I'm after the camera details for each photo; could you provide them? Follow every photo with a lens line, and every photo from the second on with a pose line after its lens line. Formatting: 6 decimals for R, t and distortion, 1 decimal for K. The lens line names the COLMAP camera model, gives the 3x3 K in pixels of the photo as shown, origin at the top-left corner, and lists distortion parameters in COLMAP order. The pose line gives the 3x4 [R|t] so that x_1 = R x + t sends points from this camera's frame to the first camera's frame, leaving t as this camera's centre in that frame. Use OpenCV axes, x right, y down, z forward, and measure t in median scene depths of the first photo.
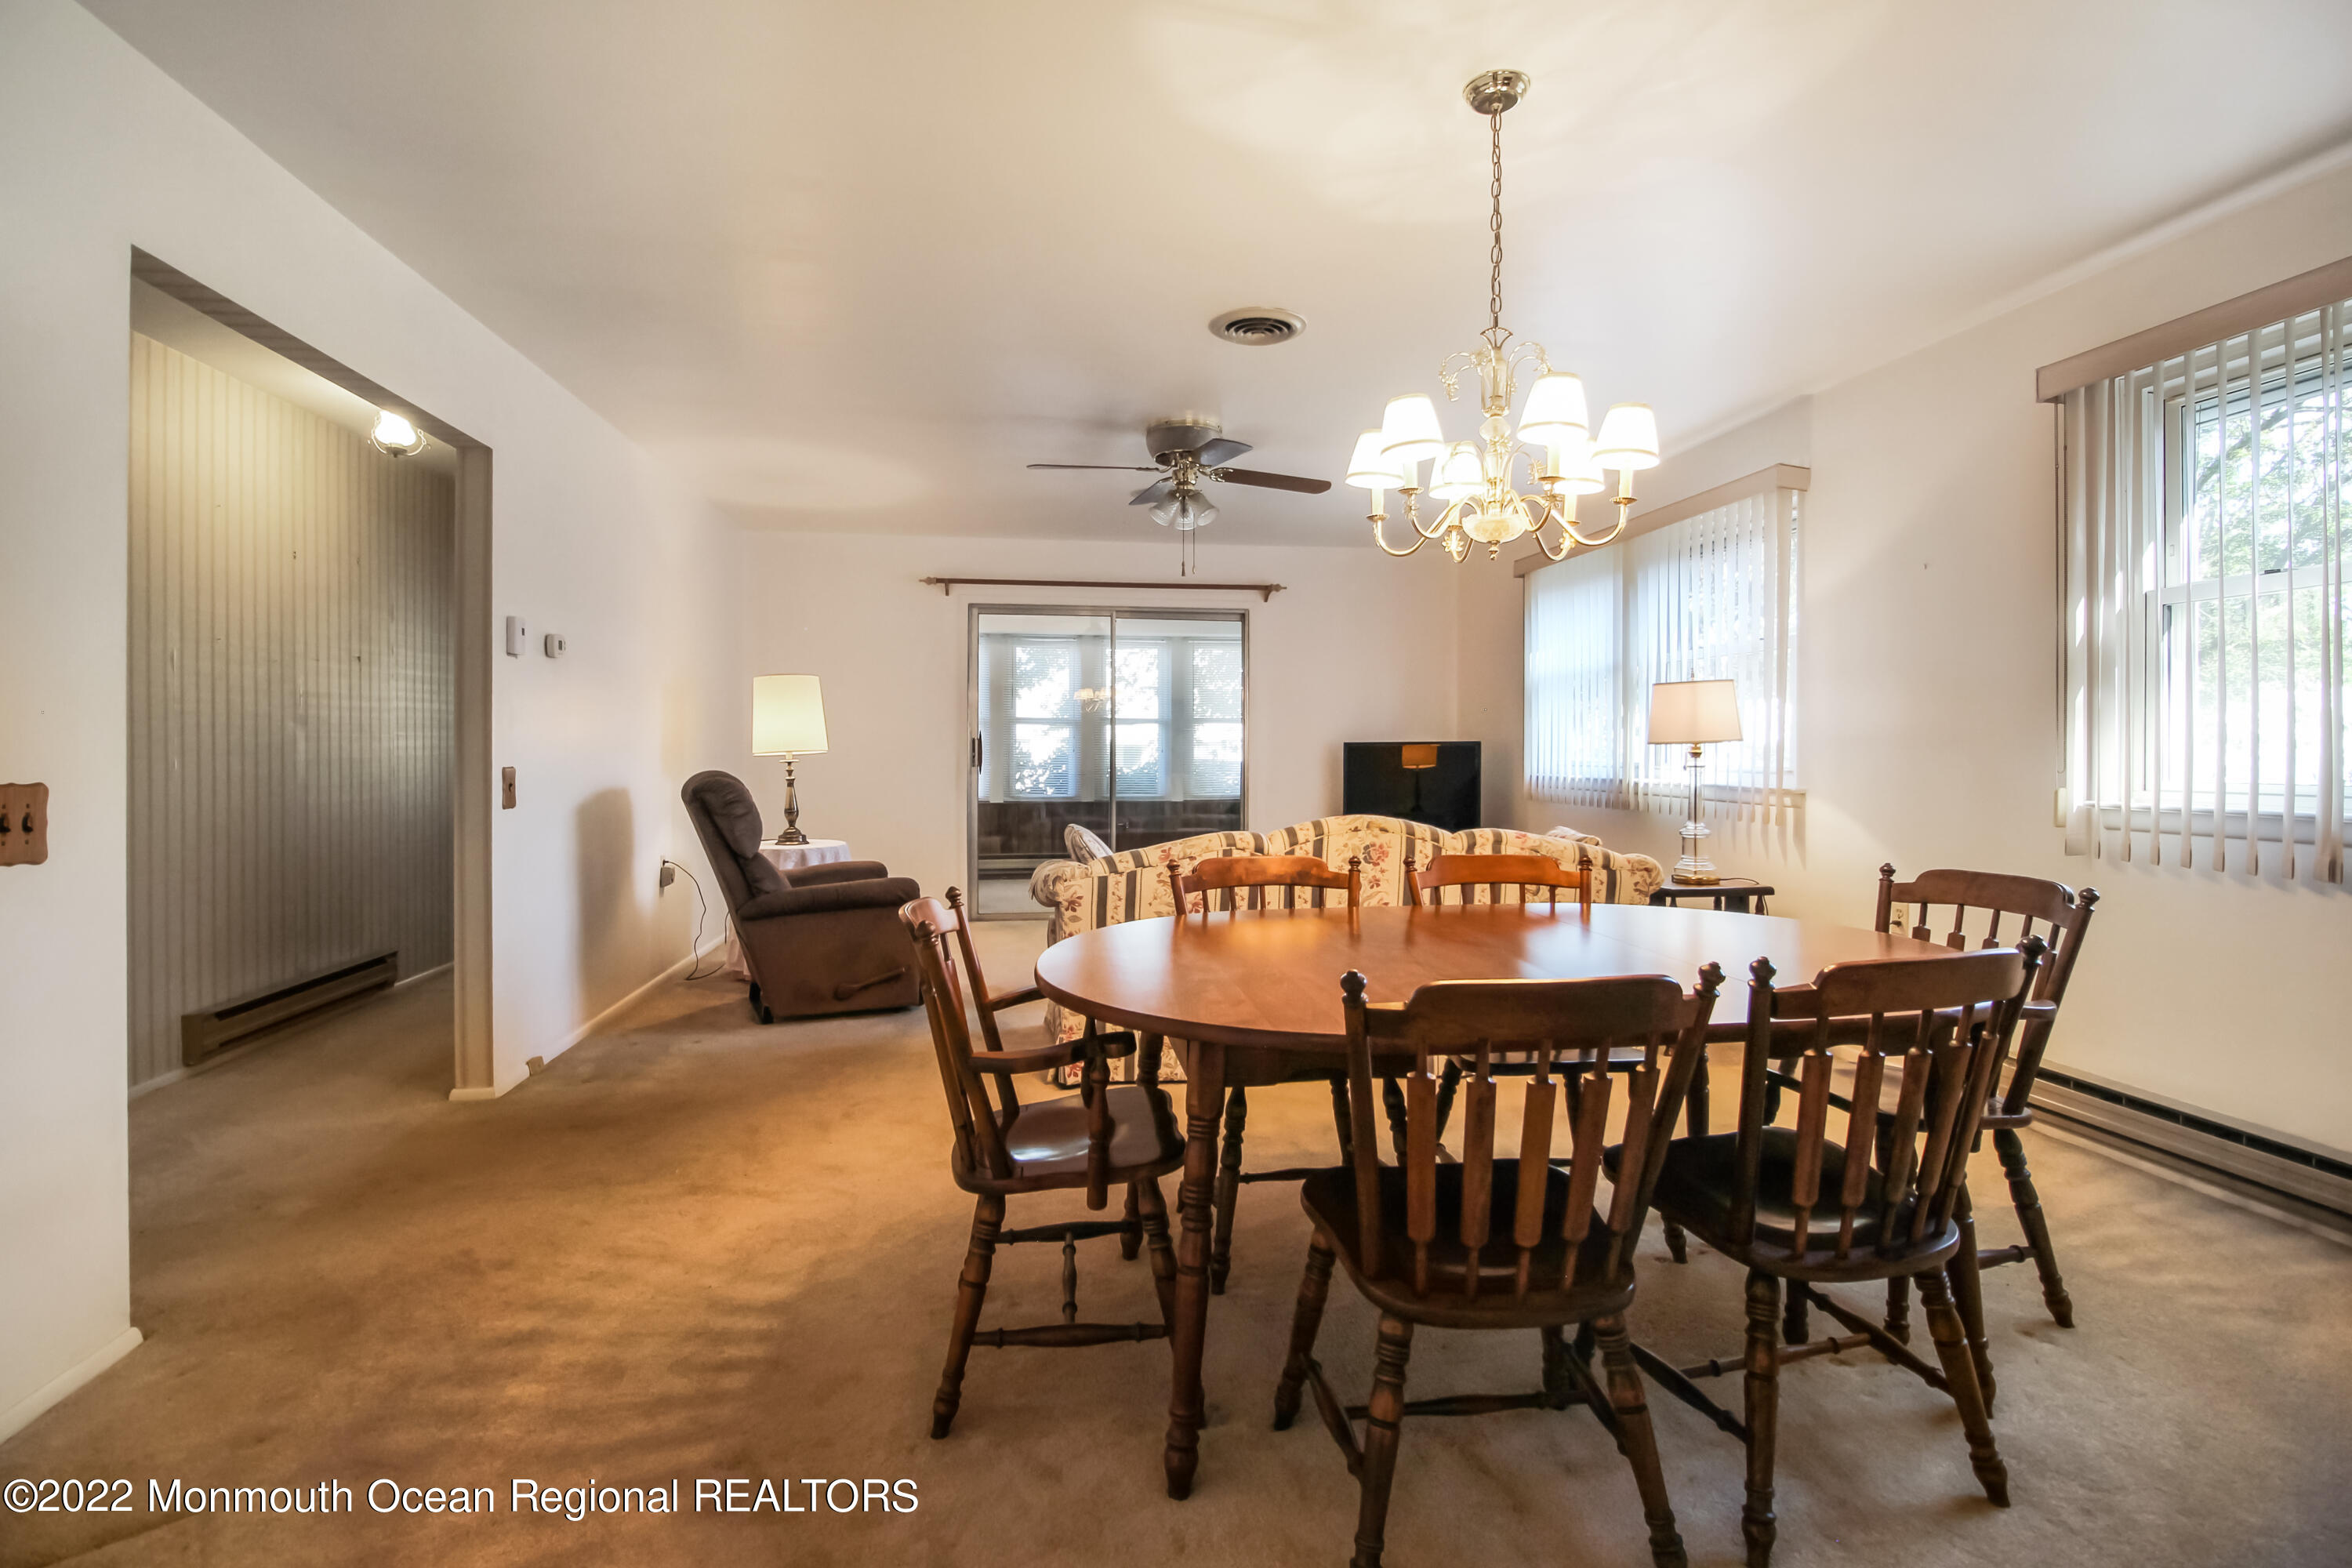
lens RADIAL K [[1137.7, 0, 1178.3], [0, 1137.7, 745.9], [0, 0, 1]] dist [-0.001469, -0.011418]
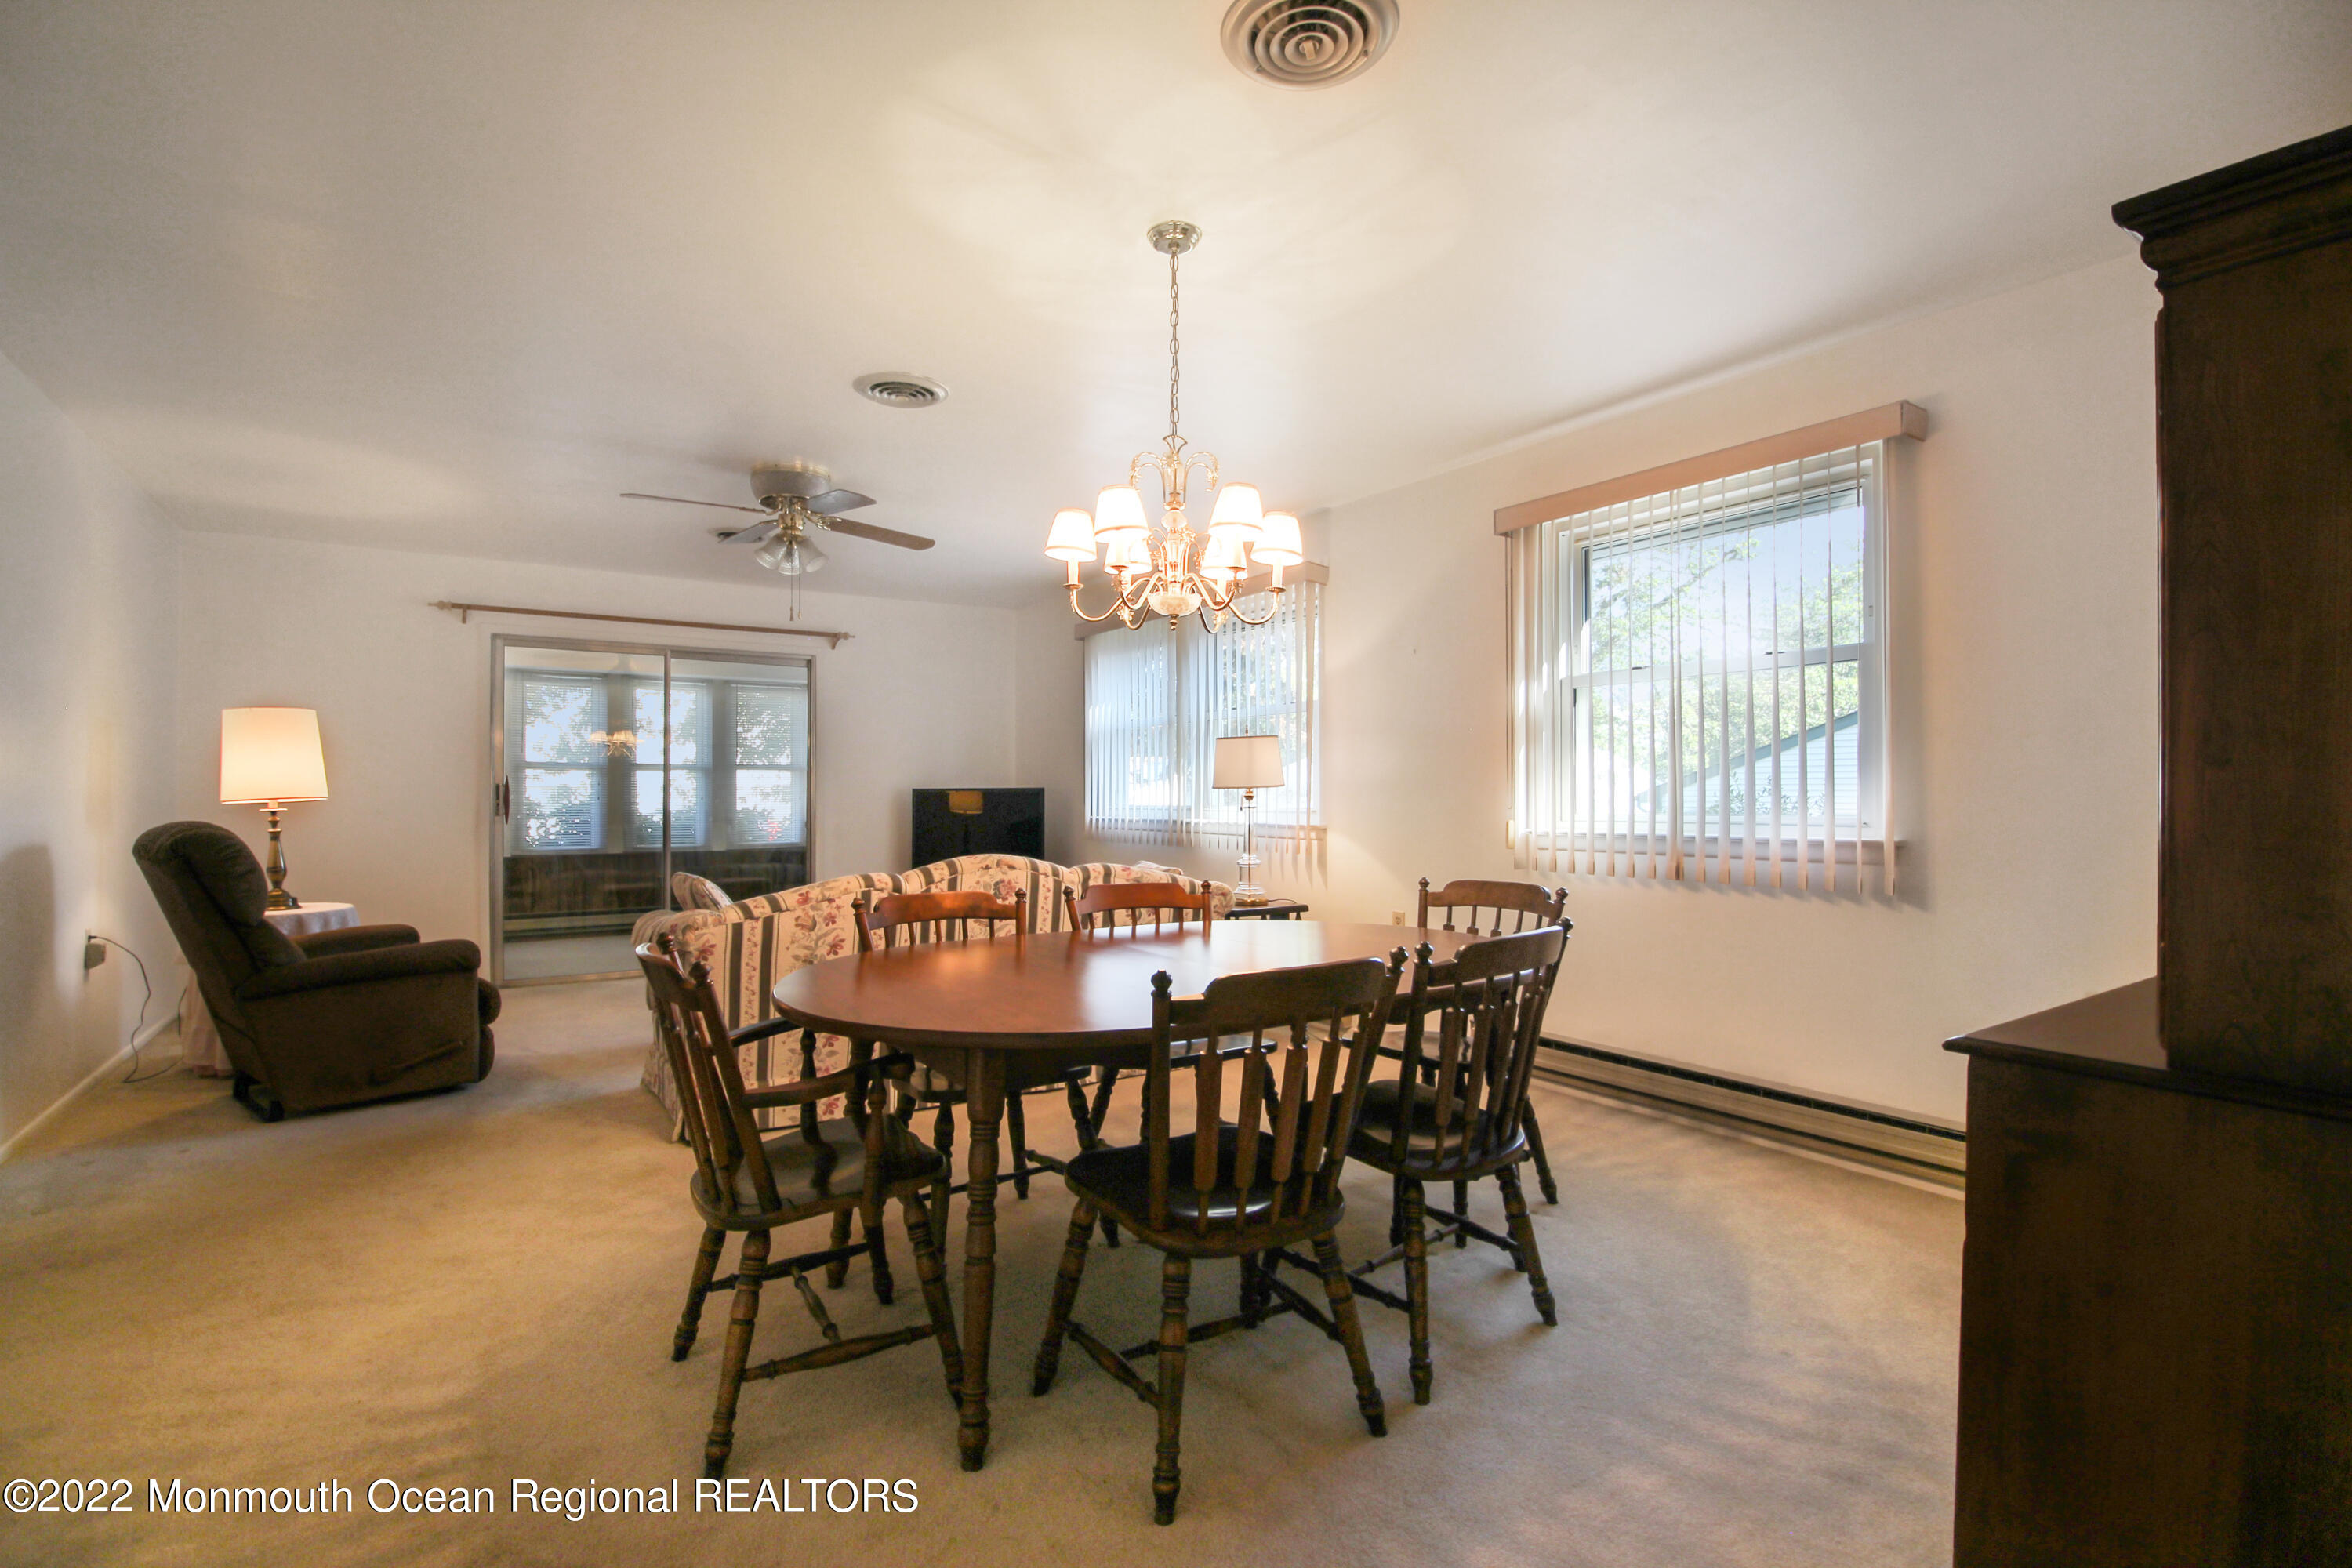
lens RADIAL K [[1105.9, 0, 1176.0], [0, 1105.9, 784.0], [0, 0, 1]] dist [0.002488, -0.016631]
pose [[0.905300, 0.001207, 0.424770, -0.163501], [0.002584, 0.999962, -0.008349, 0.004632], [-0.424764, 0.008656, 0.905263, -0.034317]]
